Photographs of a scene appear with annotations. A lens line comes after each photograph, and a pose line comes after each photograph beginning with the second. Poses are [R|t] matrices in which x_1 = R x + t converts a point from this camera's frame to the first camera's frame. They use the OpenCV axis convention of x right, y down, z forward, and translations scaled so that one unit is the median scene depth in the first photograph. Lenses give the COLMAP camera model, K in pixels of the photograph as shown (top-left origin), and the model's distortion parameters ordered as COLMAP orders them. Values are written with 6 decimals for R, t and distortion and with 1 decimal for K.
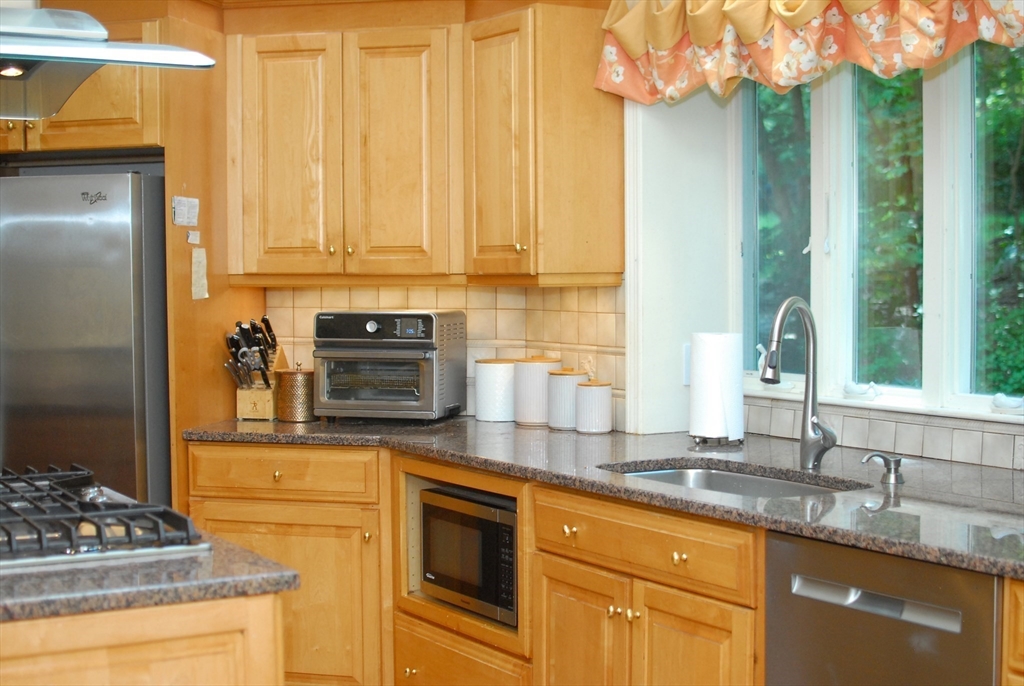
lens RADIAL K [[1597.2, 0, 512.0], [0, 1597.2, 343.0], [0, 0, 1]] dist [-0.155607, 0.064191]
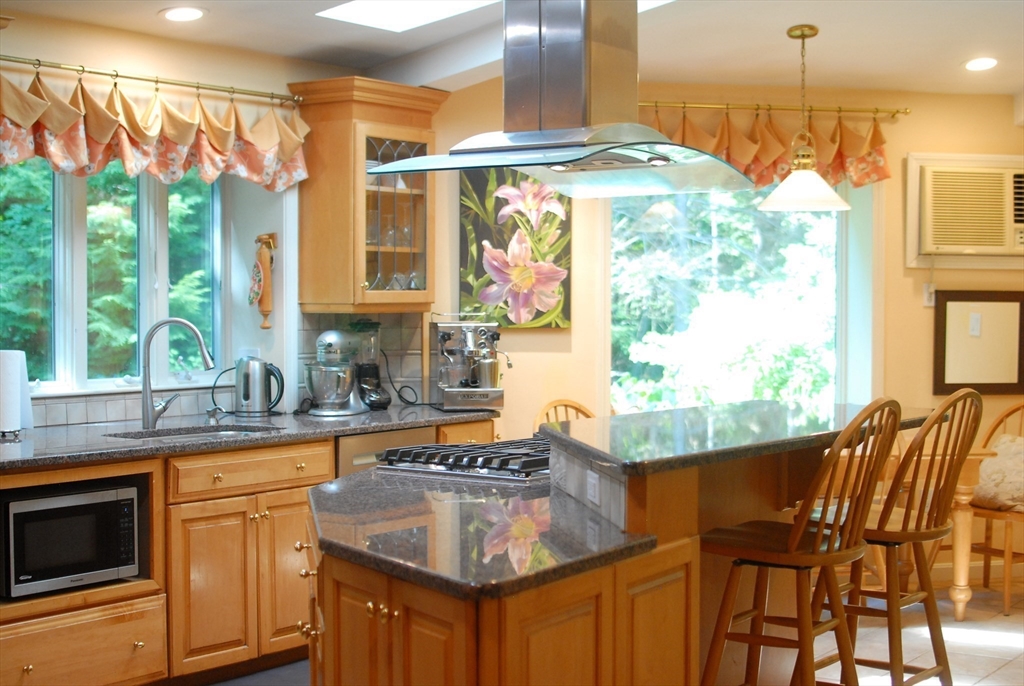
lens RADIAL K [[1597.2, 0, 512.0], [0, 1597.2, 343.0], [0, 0, 1]] dist [-0.155607, 0.064191]
pose [[-0.397806, -0.023070, 0.917179, -1.299493], [0.042439, 0.998151, 0.043514, -0.054121], [-0.916488, 0.056235, -0.396091, 1.220233]]
